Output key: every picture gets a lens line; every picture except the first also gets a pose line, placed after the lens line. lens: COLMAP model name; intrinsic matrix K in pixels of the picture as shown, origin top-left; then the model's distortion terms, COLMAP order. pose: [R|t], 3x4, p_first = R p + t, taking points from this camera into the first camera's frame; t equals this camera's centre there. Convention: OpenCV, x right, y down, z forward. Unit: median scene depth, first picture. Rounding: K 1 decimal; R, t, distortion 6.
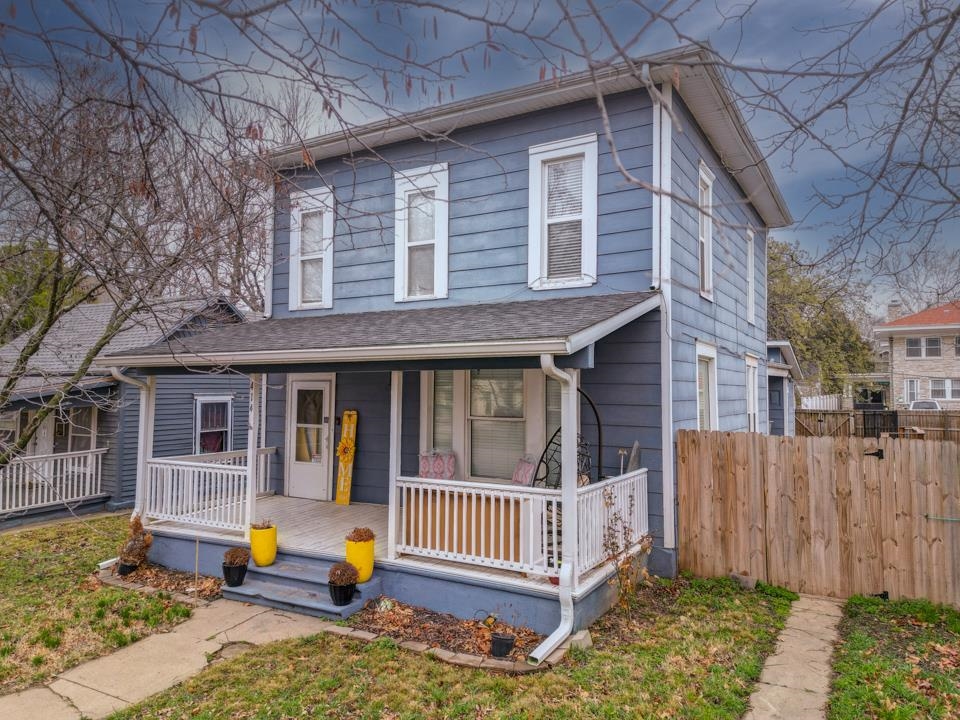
lens RADIAL K [[668.0, 0, 480.0], [0, 668.0, 360.0], [0, 0, 1]] dist [0.091300, -0.076884]
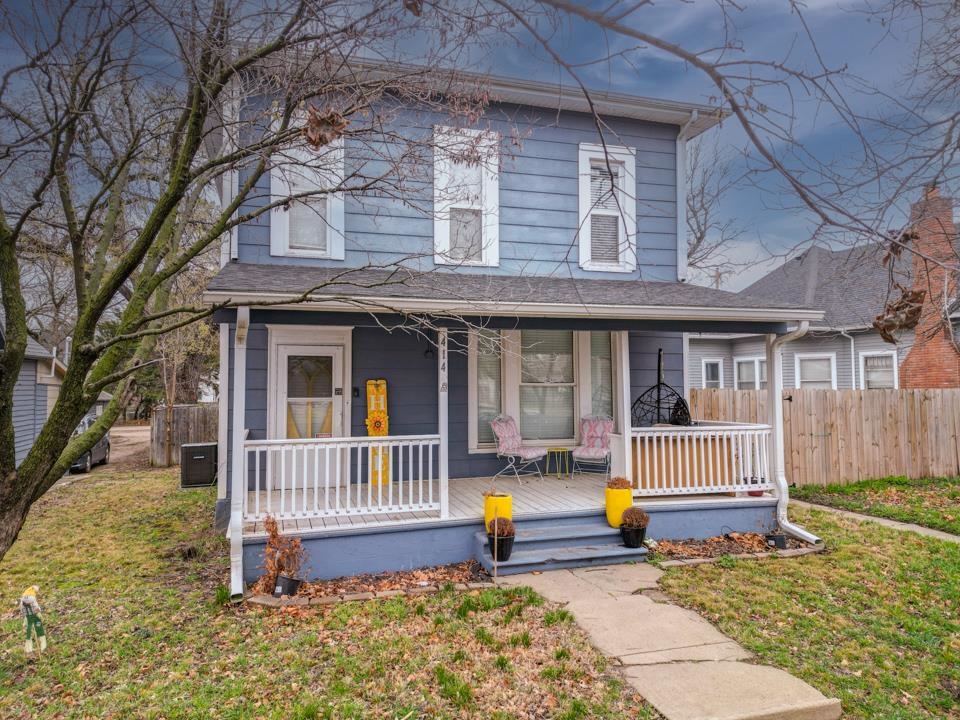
lens RADIAL K [[678.0, 0, 476.0], [0, 678.0, 360.7], [0, 0, 1]] dist [0.088941, -0.083559]
pose [[0.681105, 0.026168, 0.731718, -0.839891], [-0.024441, 0.999617, -0.012998, 0.065213], [-0.731778, -0.009031, 0.681484, 0.329609]]
